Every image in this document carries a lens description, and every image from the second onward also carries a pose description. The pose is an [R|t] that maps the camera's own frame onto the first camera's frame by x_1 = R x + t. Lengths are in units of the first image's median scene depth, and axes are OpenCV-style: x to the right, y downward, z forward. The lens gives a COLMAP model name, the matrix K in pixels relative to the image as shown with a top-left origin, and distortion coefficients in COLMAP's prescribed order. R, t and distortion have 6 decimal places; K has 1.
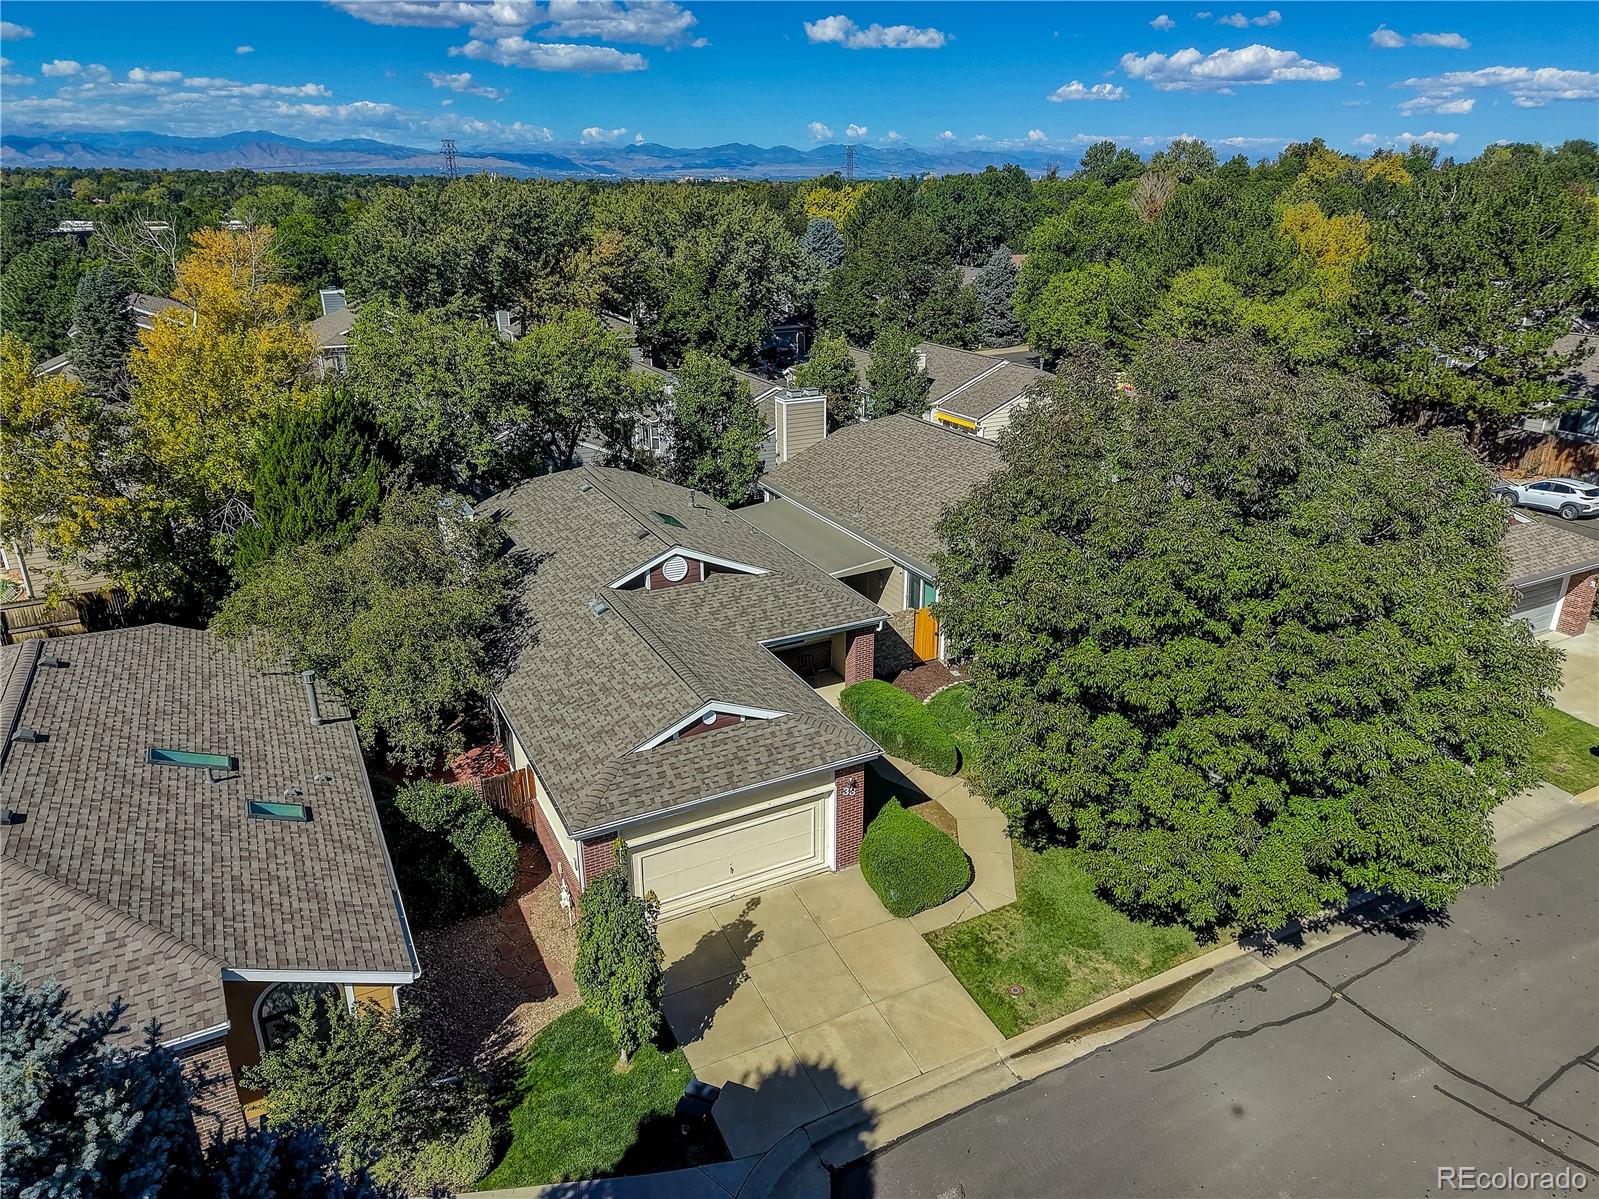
lens RADIAL K [[1062.8, 0, 806.9], [0, 1062.8, 587.7], [0, 0, 1]] dist [0.041225, -0.023268]
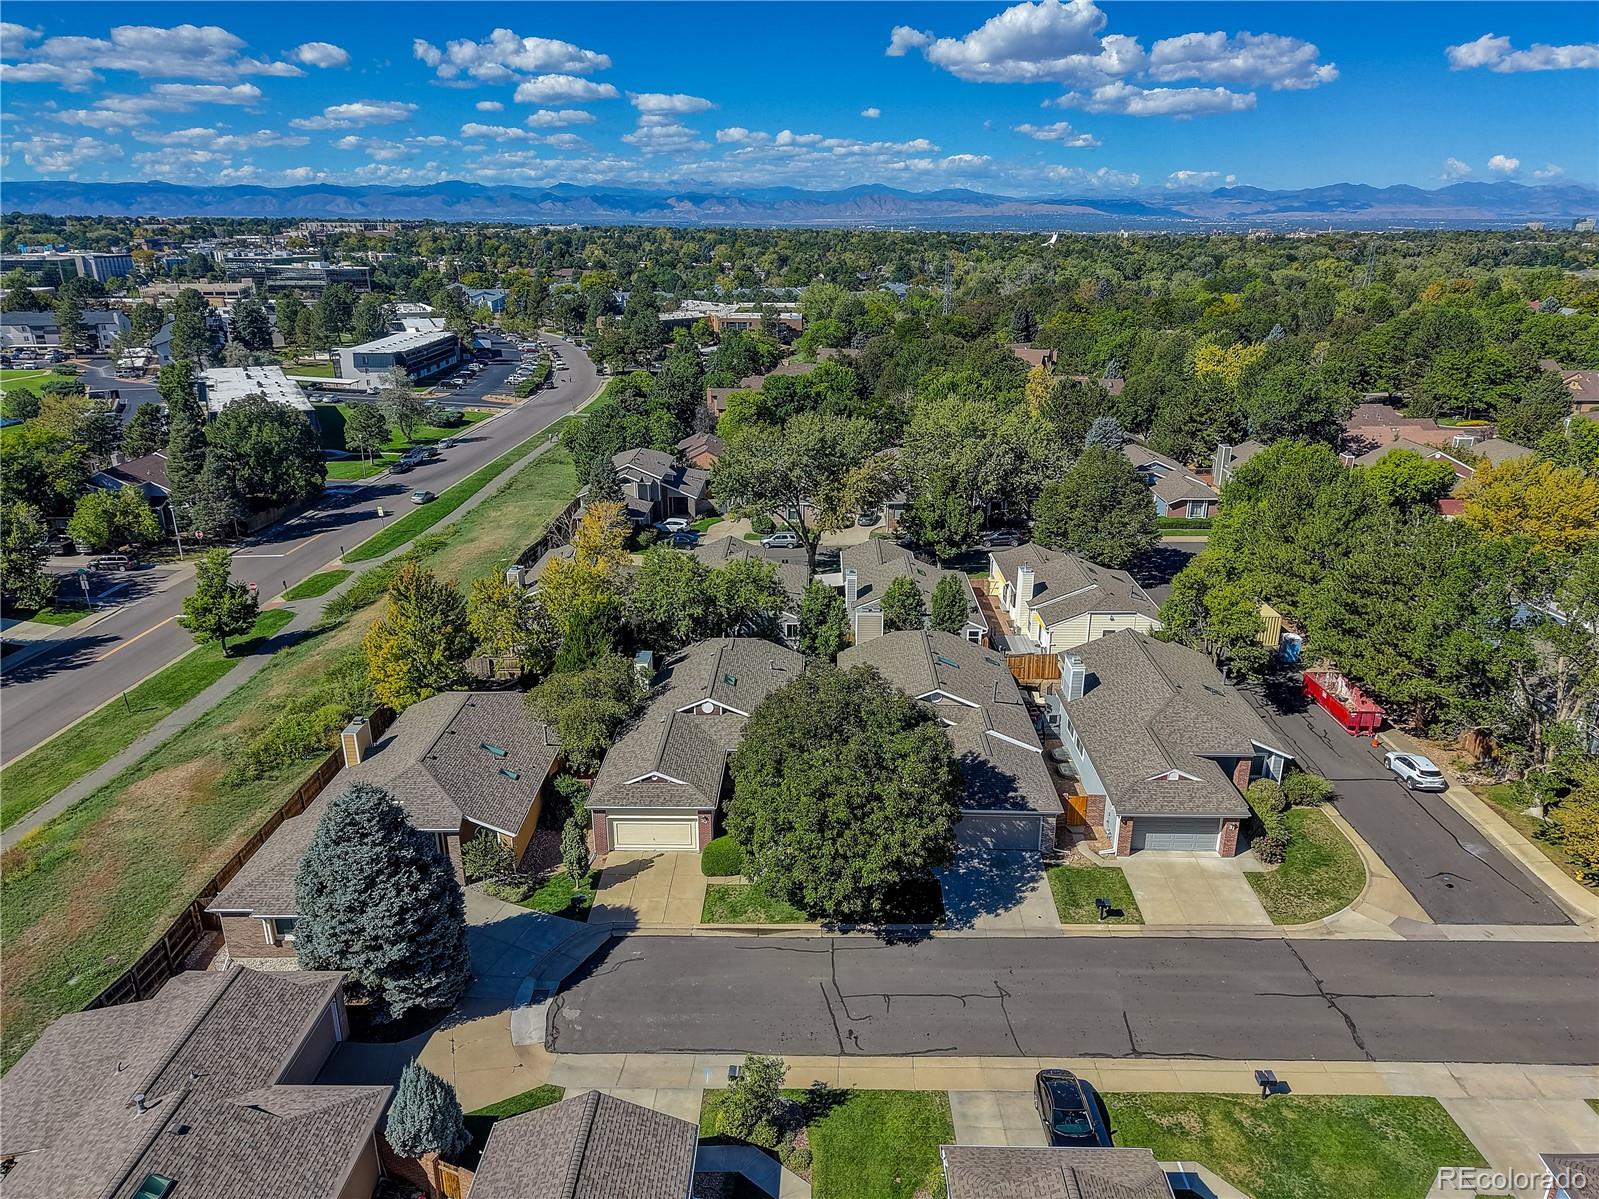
lens RADIAL K [[1062.8, 0, 801.6], [0, 1062.8, 598.5], [0, 0, 1]] dist [0.041225, -0.023268]
pose [[0.879560, 0.157846, -0.448842, 1.275769], [-0.170716, 0.985248, 0.011946, -0.384613], [0.444106, 0.066117, 0.893531, -1.128577]]
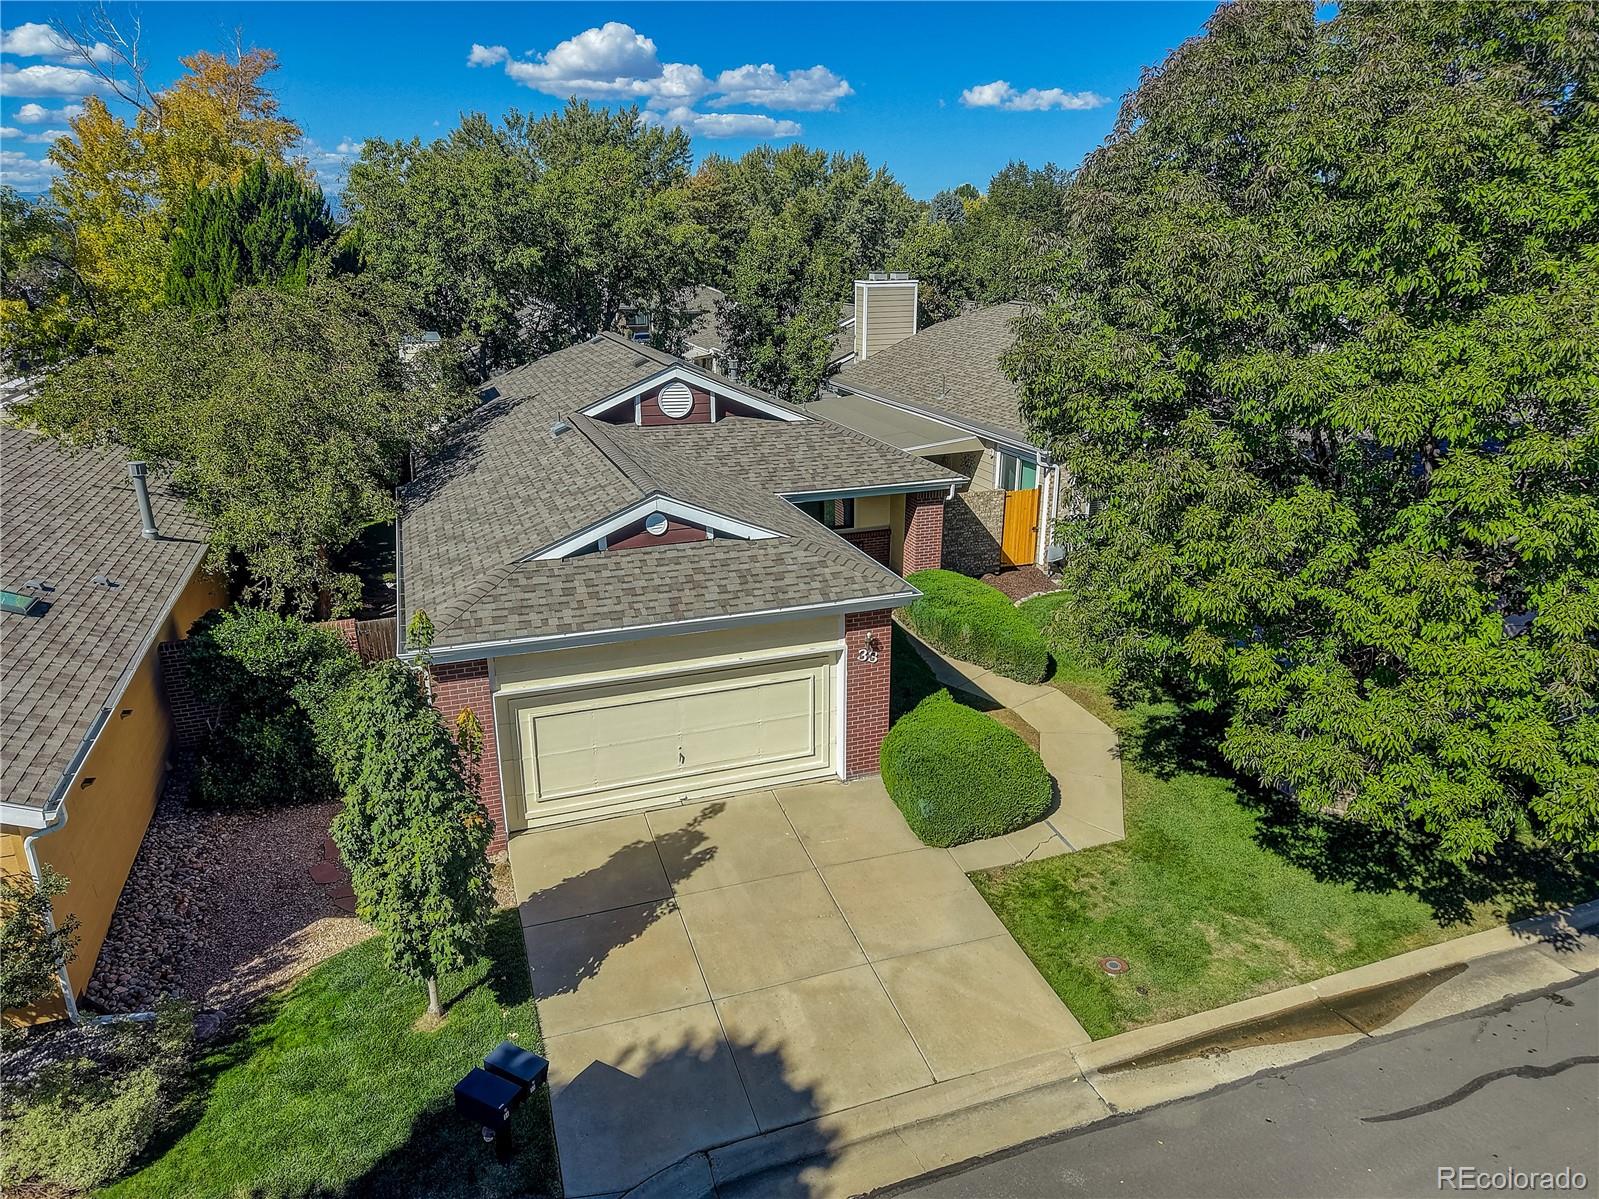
lens RADIAL K [[1062.8, 0, 807.5], [0, 1062.8, 595.5], [0, 0, 1]] dist [0.041225, -0.023268]
pose [[0.991645, 0.040707, -0.122407, 0.083967], [-0.046188, 0.998037, -0.042284, 0.189228], [0.120445, 0.047585, 0.991579, 0.353097]]
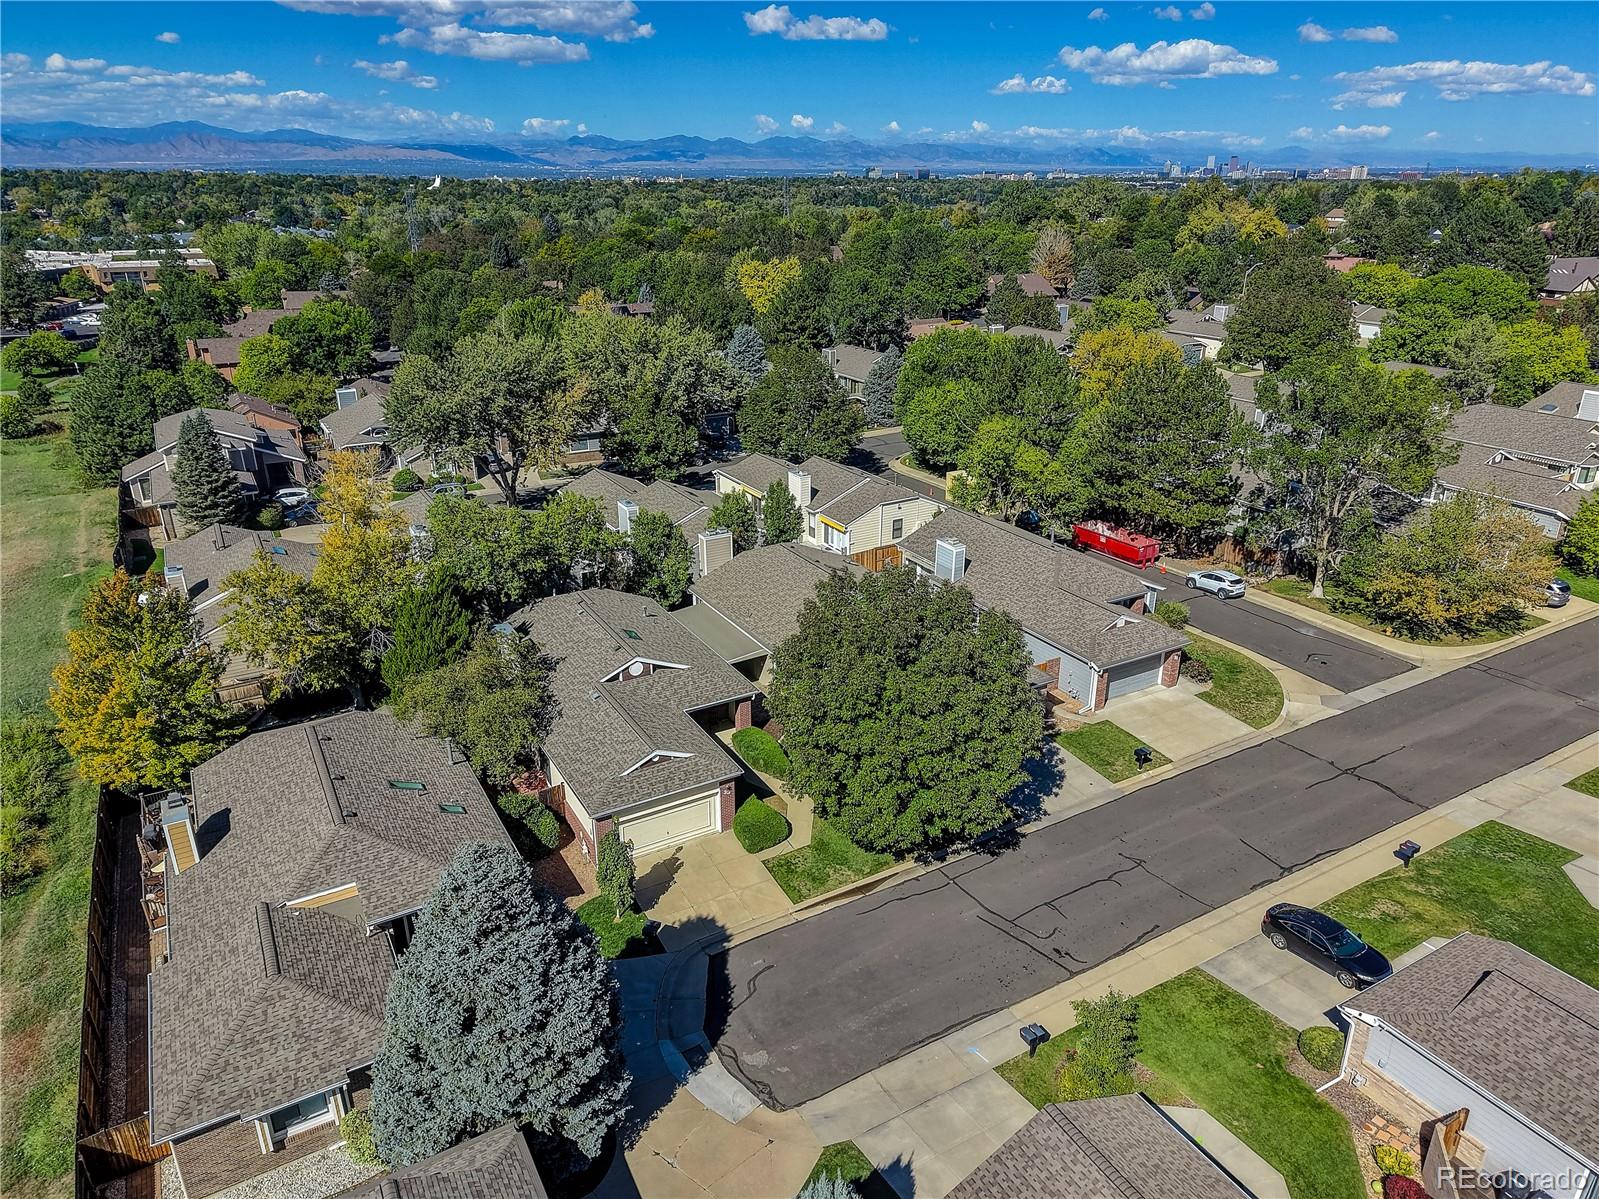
lens RADIAL K [[1062.8, 0, 806.0], [0, 1062.8, 585.4], [0, 0, 1]] dist [0.041225, -0.023268]
pose [[0.998939, -0.016757, 0.042900, 0.111820], [0.016550, 0.999850, 0.005186, -0.210291], [-0.042981, -0.004470, 0.999066, -1.027222]]
